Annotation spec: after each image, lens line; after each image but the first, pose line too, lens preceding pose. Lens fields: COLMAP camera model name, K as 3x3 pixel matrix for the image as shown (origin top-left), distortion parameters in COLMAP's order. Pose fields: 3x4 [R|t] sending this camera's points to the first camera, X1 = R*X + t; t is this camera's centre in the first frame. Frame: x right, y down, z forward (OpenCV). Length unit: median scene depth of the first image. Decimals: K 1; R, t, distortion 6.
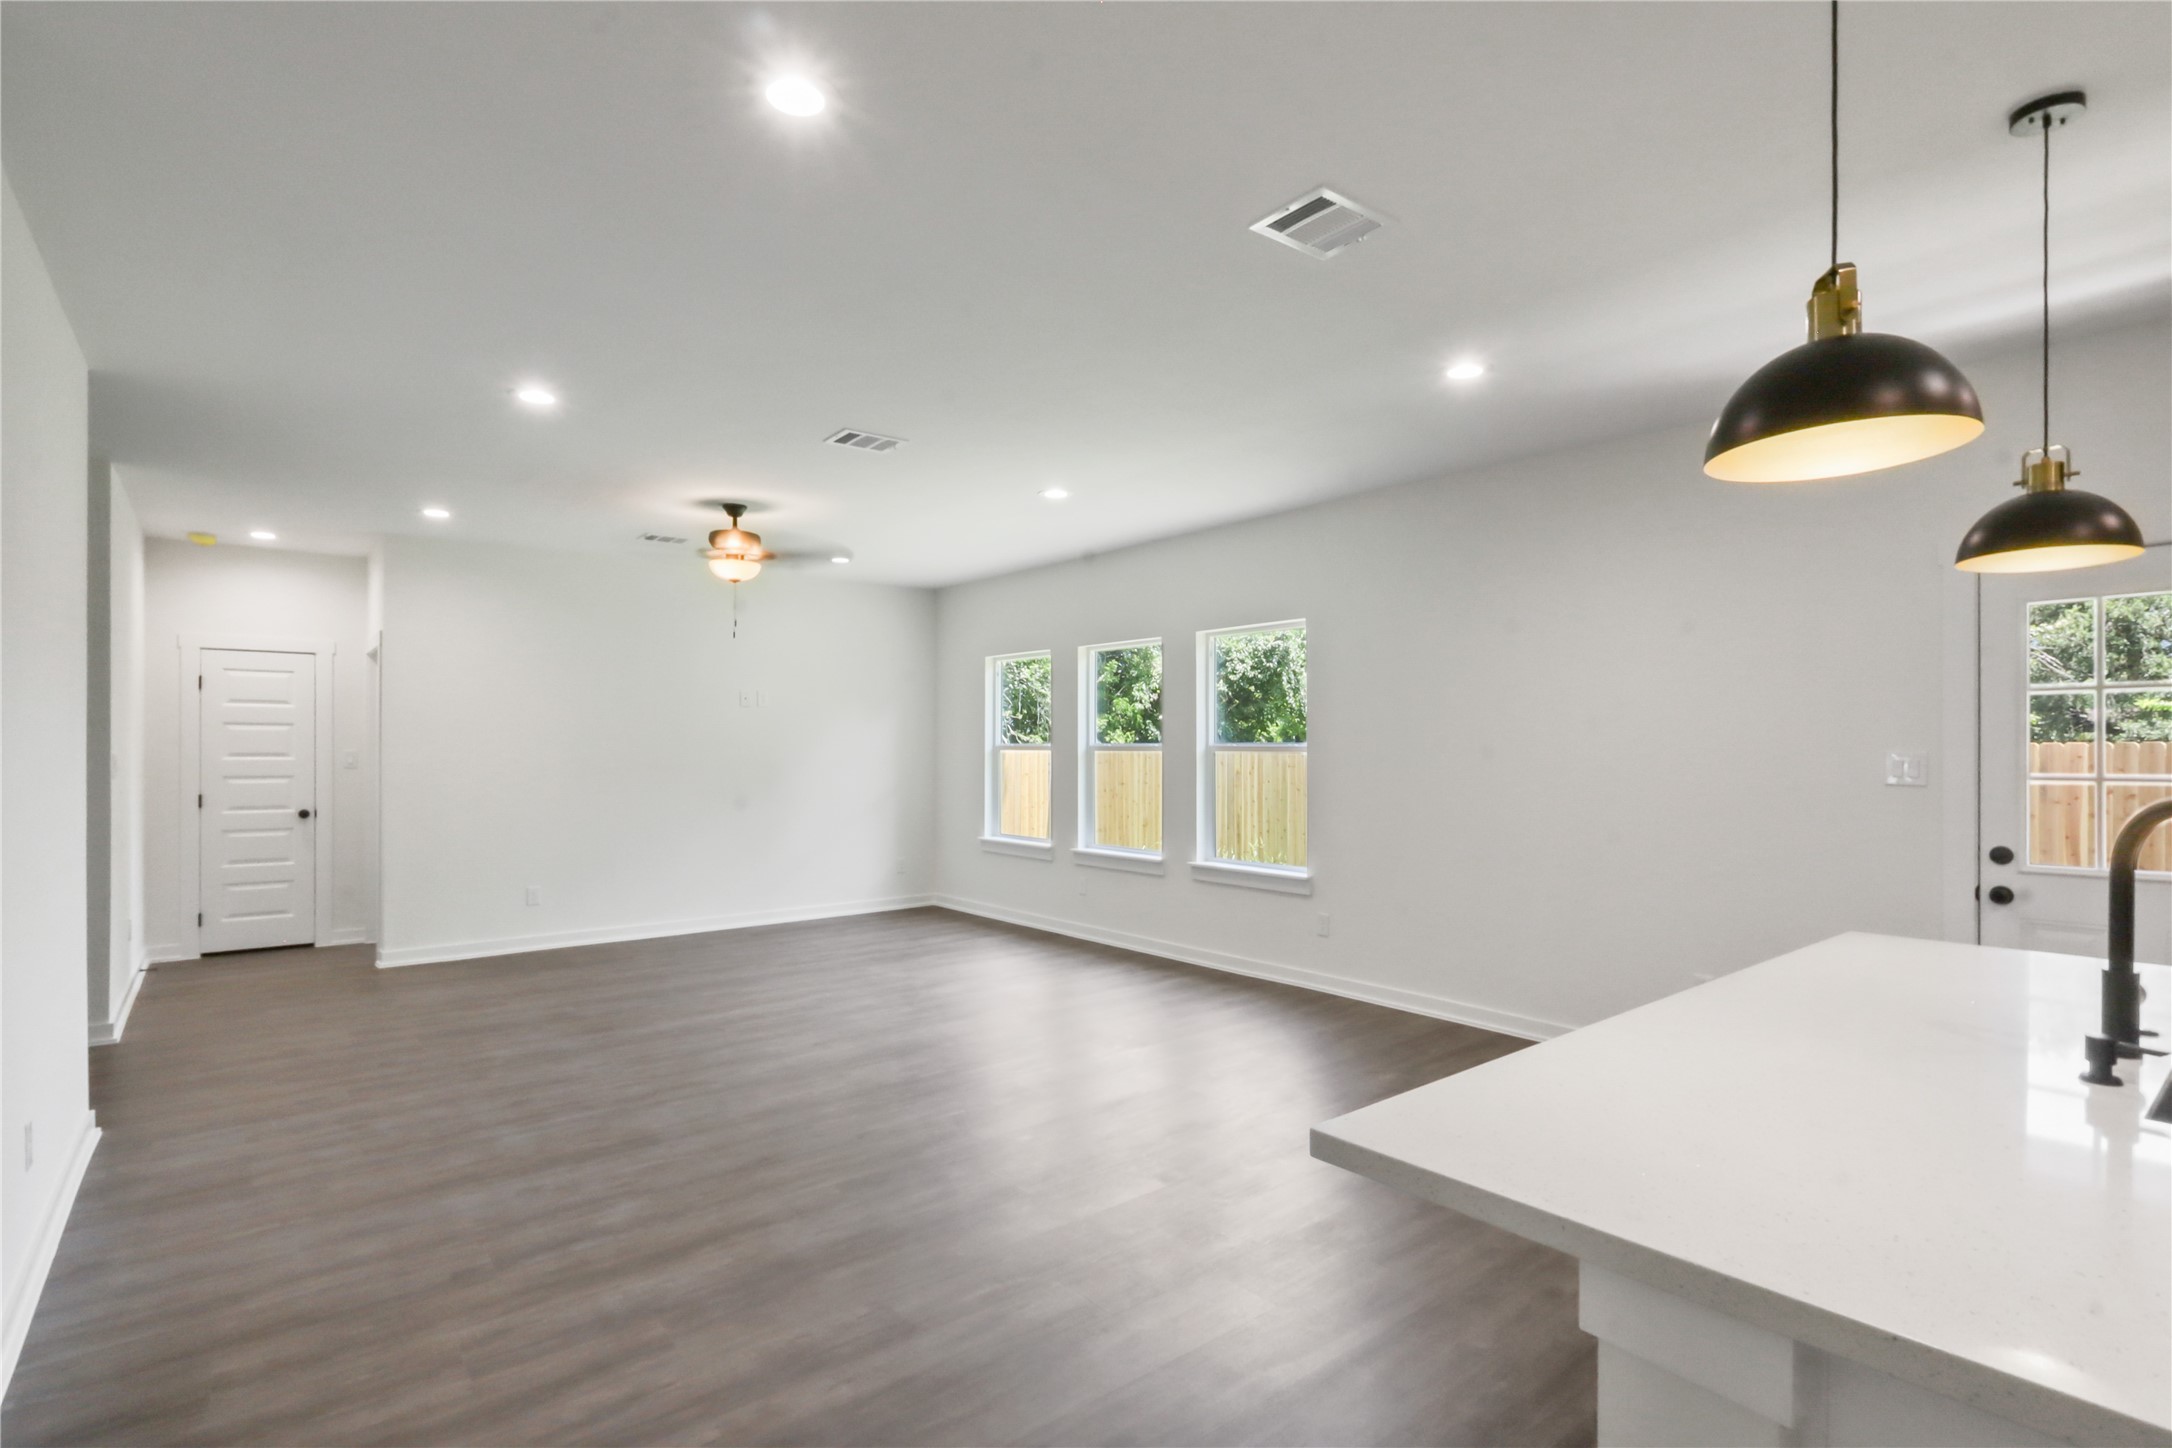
lens RADIAL K [[1050.6, 0, 1104.3], [0, 1050.6, 750.8], [0, 0, 1]] dist [-0.000385, 0.000204]
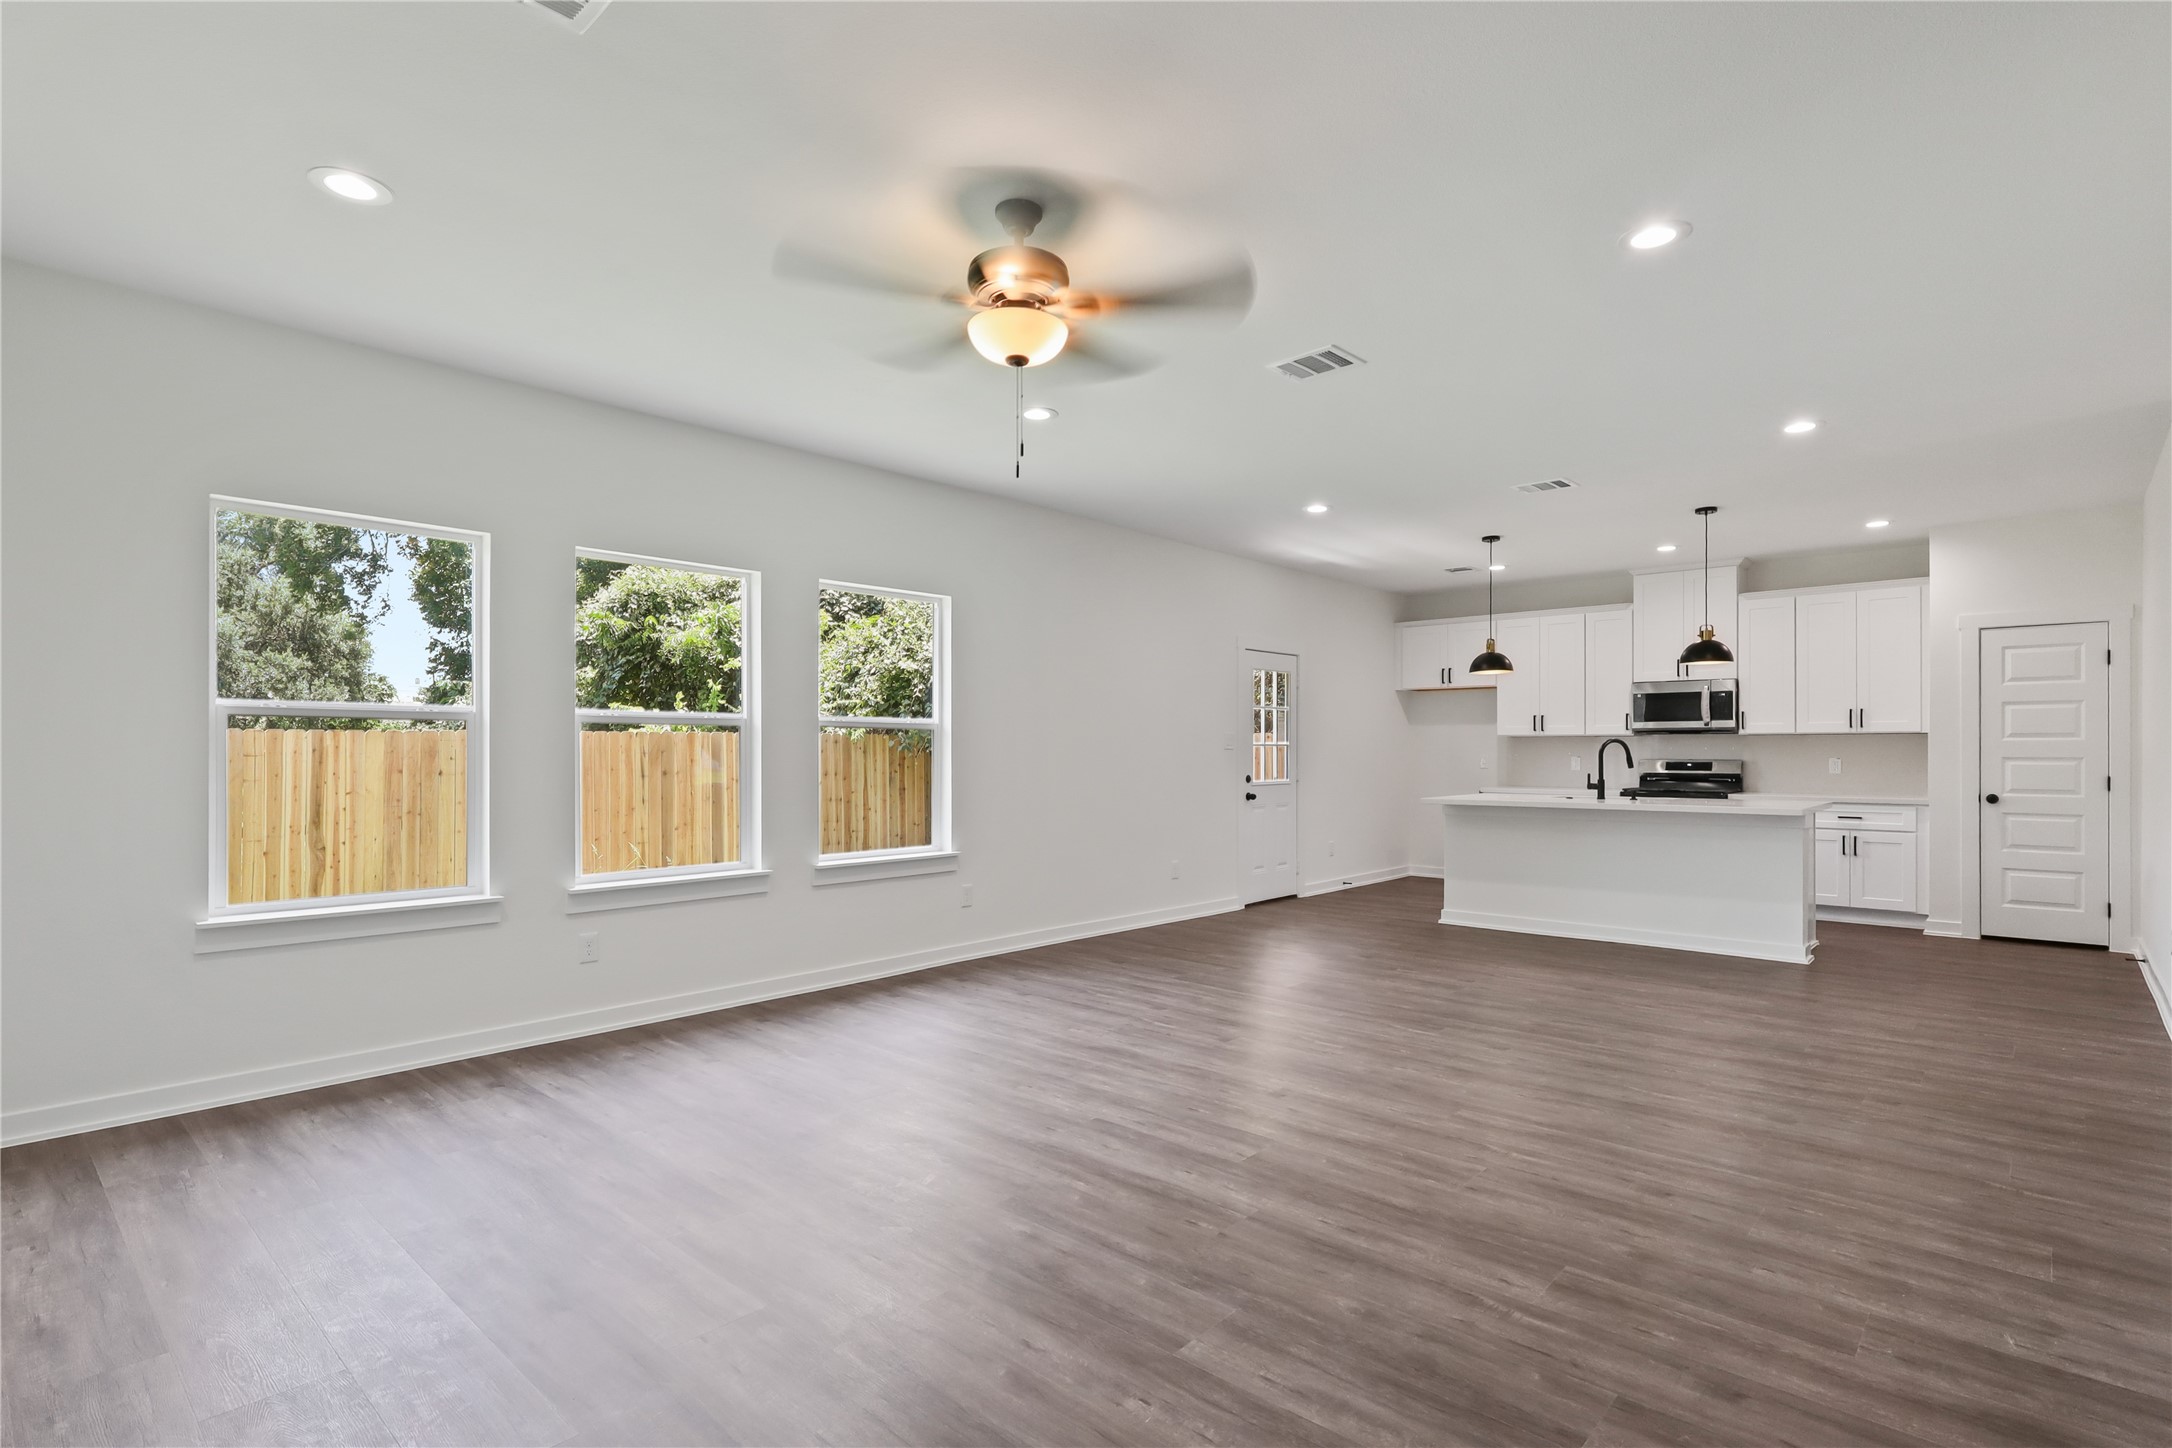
lens RADIAL K [[1050.6, 0, 1104.3], [0, 1050.6, 750.8], [0, 0, 1]] dist [-0.000385, 0.000204]
pose [[-0.148723, 0.000097, 0.988879, -1.325444], [0.004141, 0.999991, 0.000525, 0.035958], [-0.988870, 0.004173, -0.148722, 1.624853]]
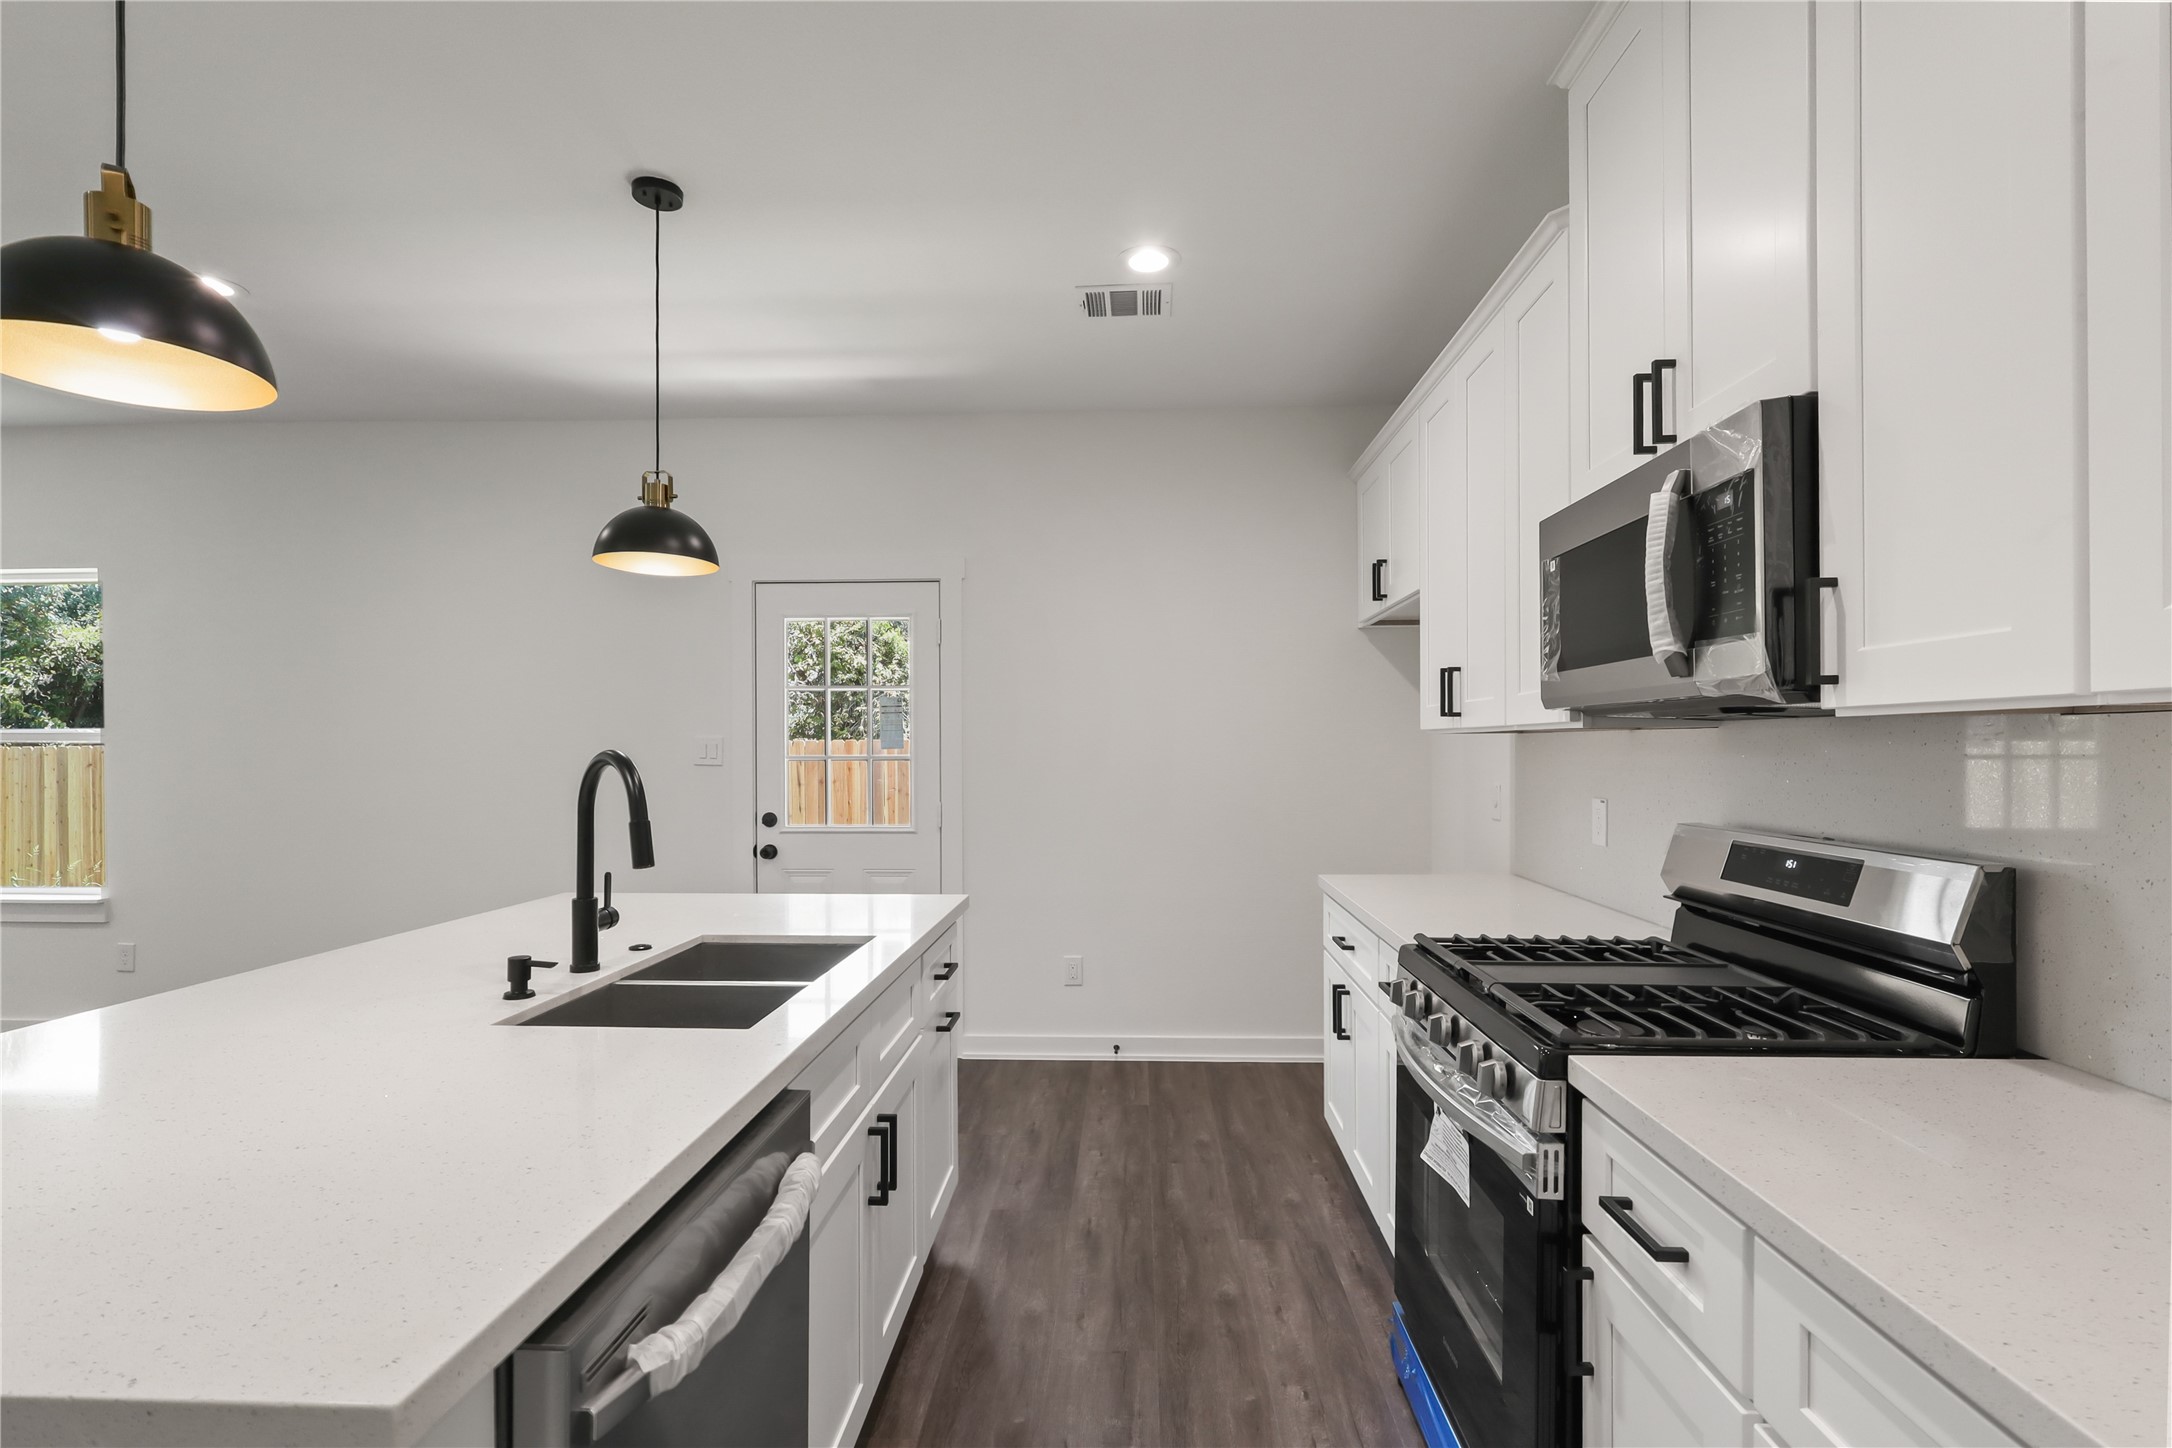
lens RADIAL K [[1002.5, 0, 1088.7], [0, 1002.5, 727.8], [0, 0, 1]] dist [-0.000618, -0.000030]
pose [[0.671250, 0.016741, 0.741042, 0.222220], [0.001702, 0.999707, -0.024126, 0.019824], [-0.741229, 0.017455, 0.671026, -0.078592]]
